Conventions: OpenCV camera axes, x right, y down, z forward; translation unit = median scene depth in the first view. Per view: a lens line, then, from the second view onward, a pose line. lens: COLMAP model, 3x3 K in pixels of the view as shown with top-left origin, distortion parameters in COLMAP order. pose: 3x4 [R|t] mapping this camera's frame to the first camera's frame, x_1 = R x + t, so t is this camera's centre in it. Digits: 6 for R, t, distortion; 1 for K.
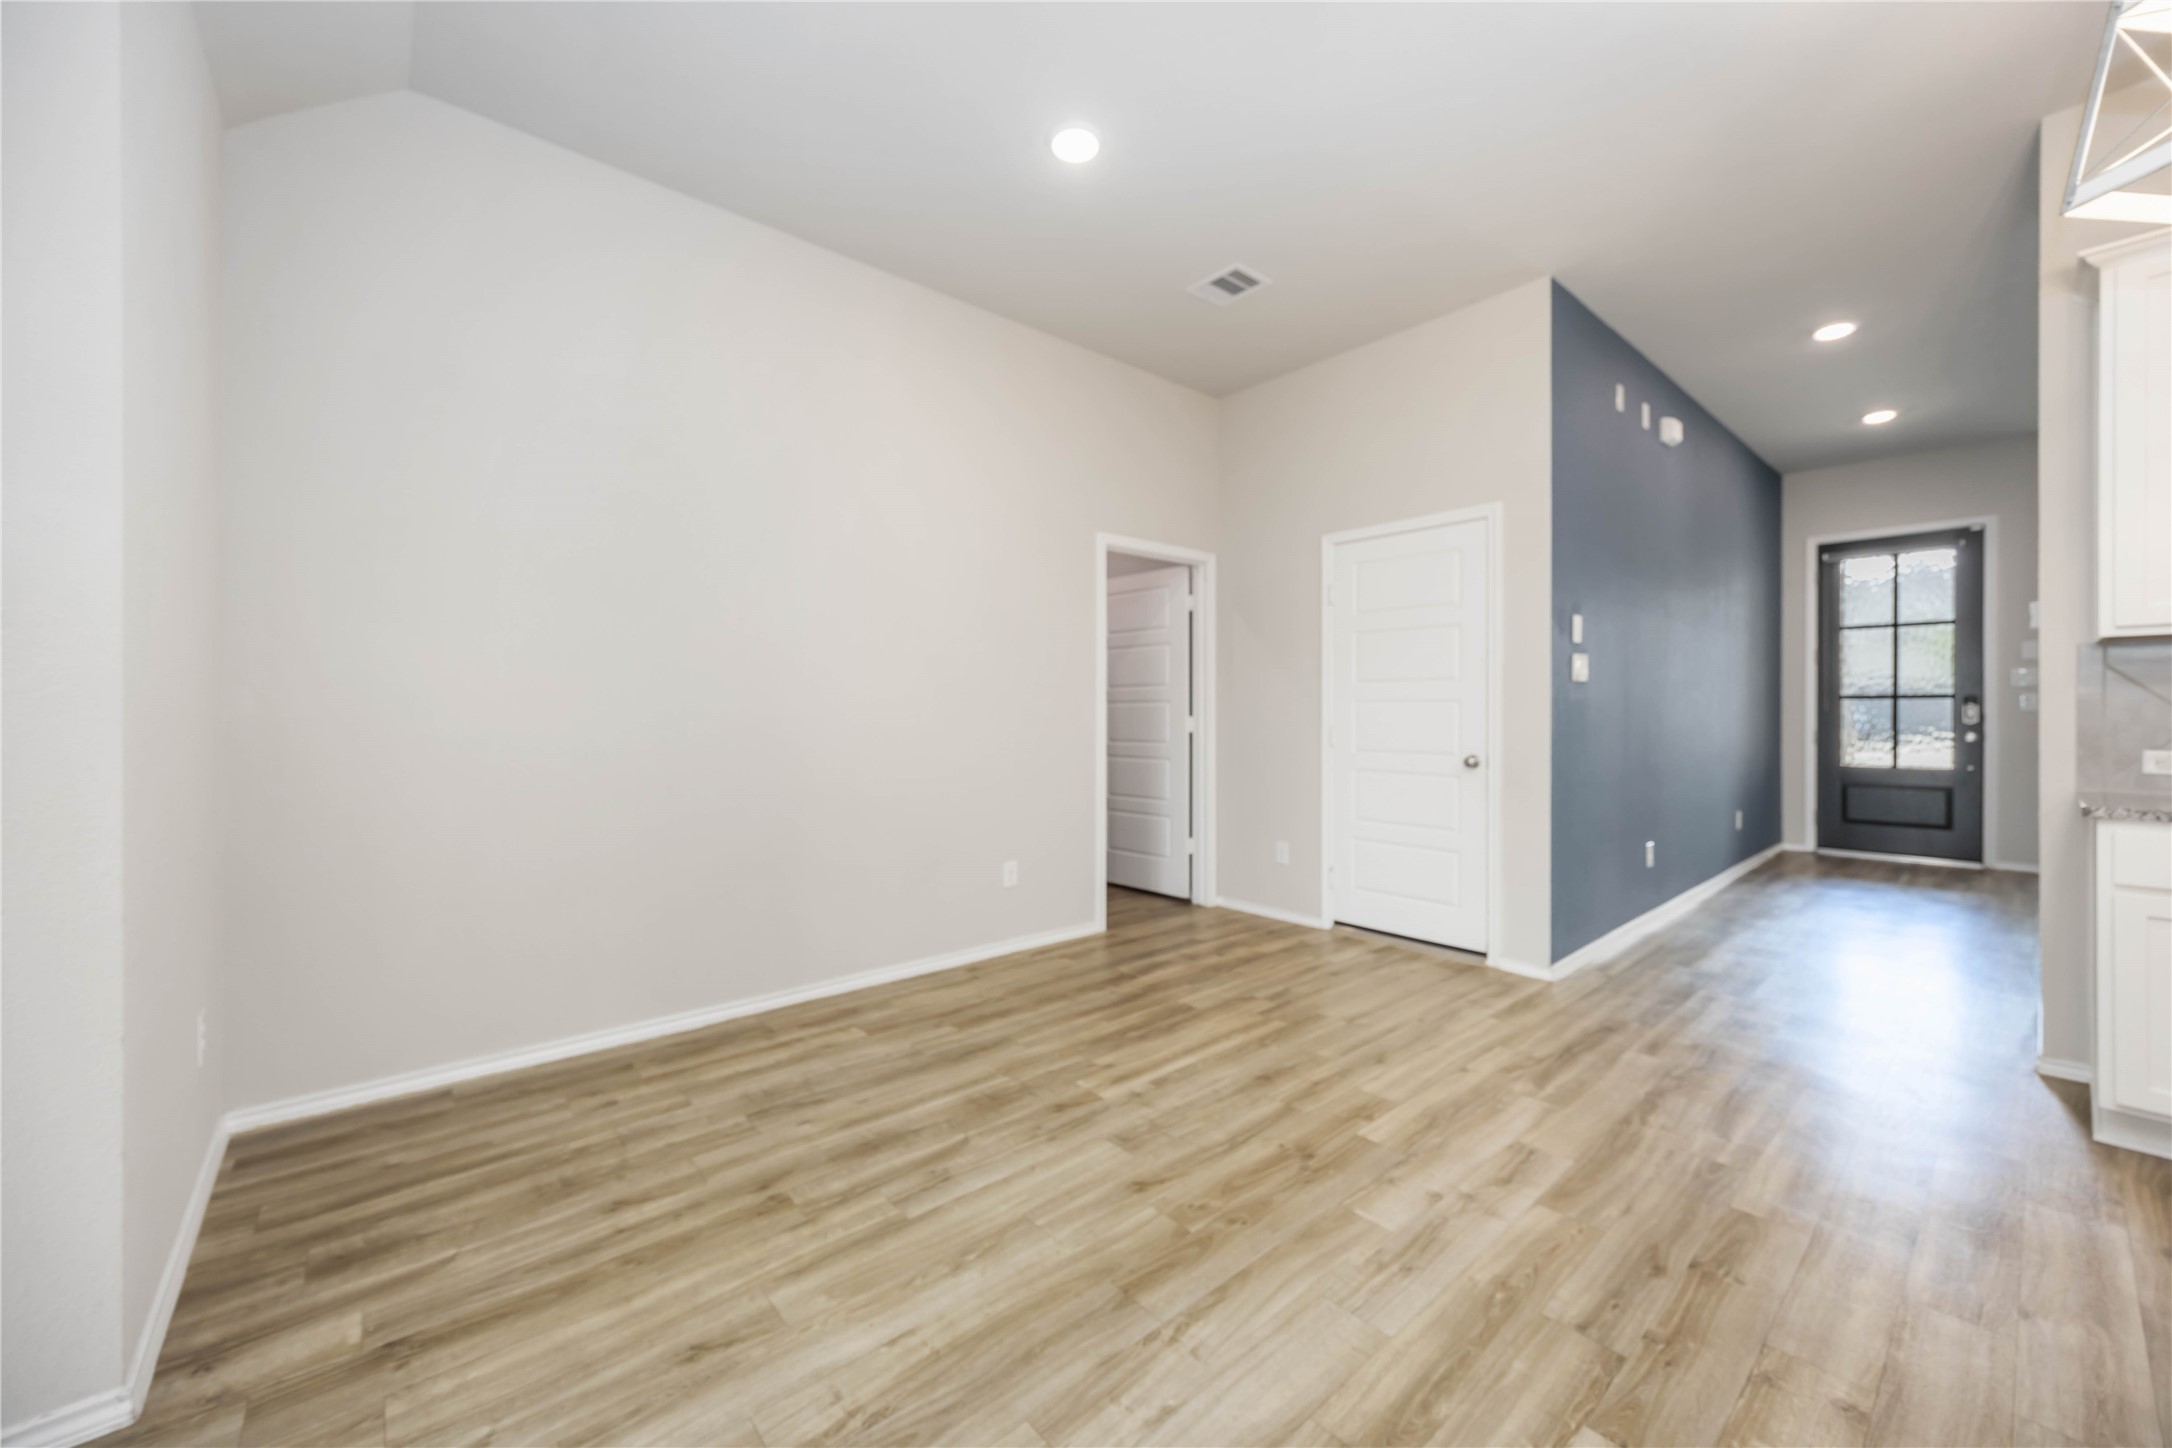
lens RADIAL K [[840.6, 0, 1075.8], [0, 840.6, 715.2], [0, 0, 1]] dist [0.000816, -0.000599]
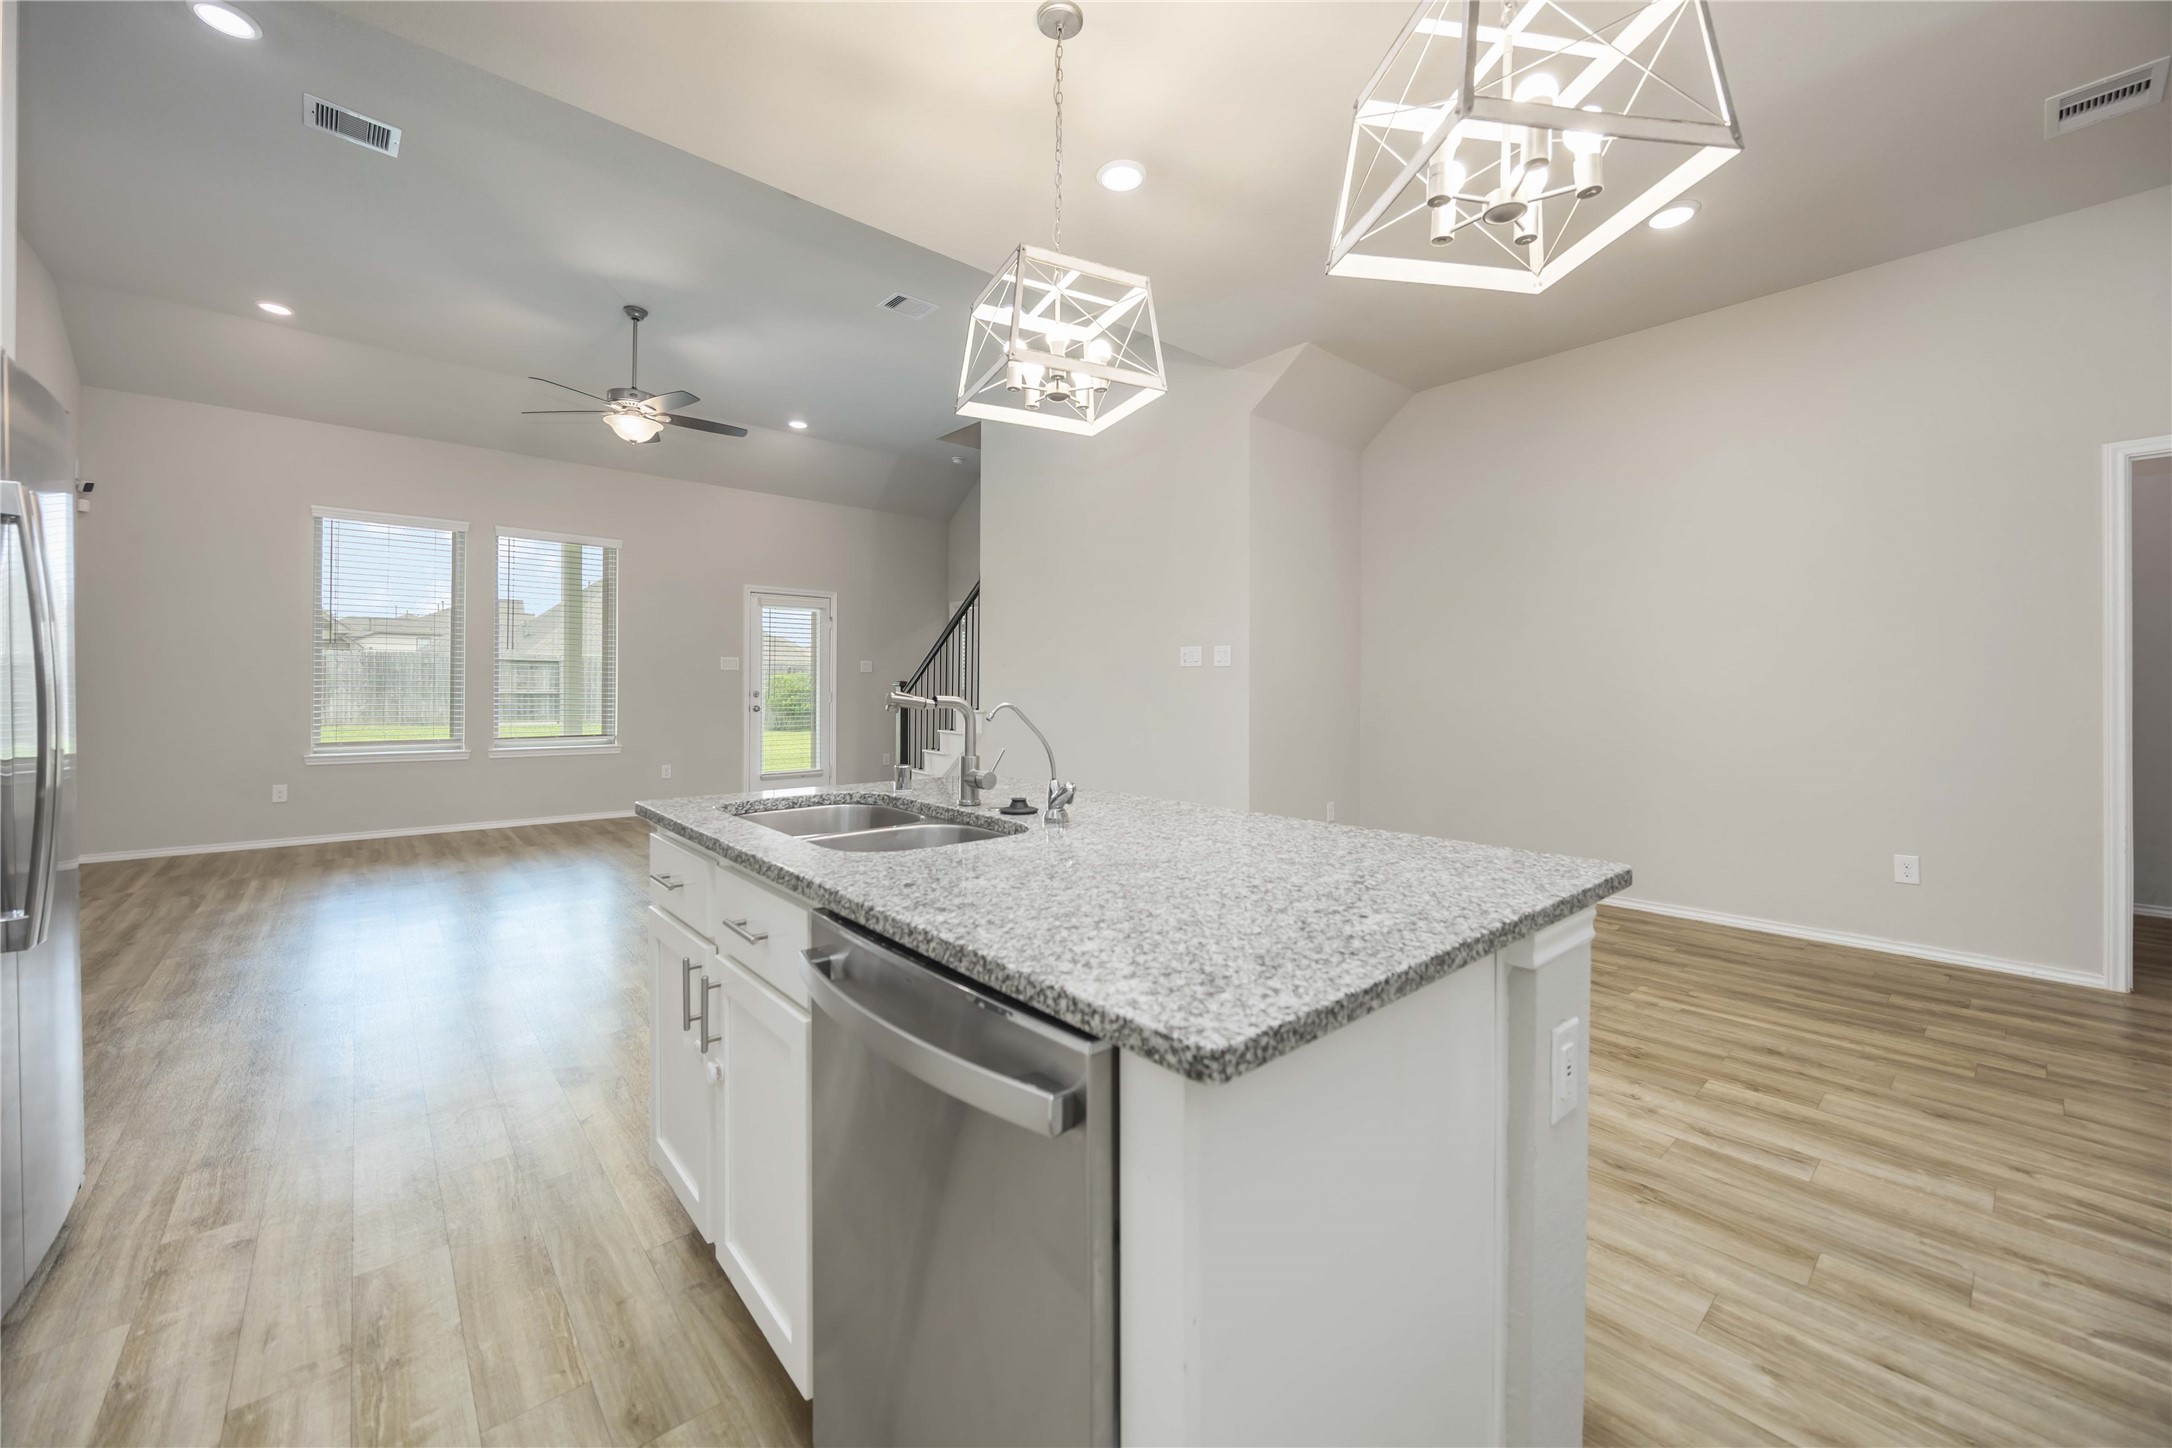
lens RADIAL K [[840.6, 0, 1070.9], [0, 840.6, 705.3], [0, 0, 1]] dist [0.000816, -0.000599]
pose [[-0.014741, 0.019977, -0.999692, 0.748428], [-0.008724, 0.999760, 0.020107, 0.002769], [0.999853, 0.009018, -0.014563, 0.104028]]
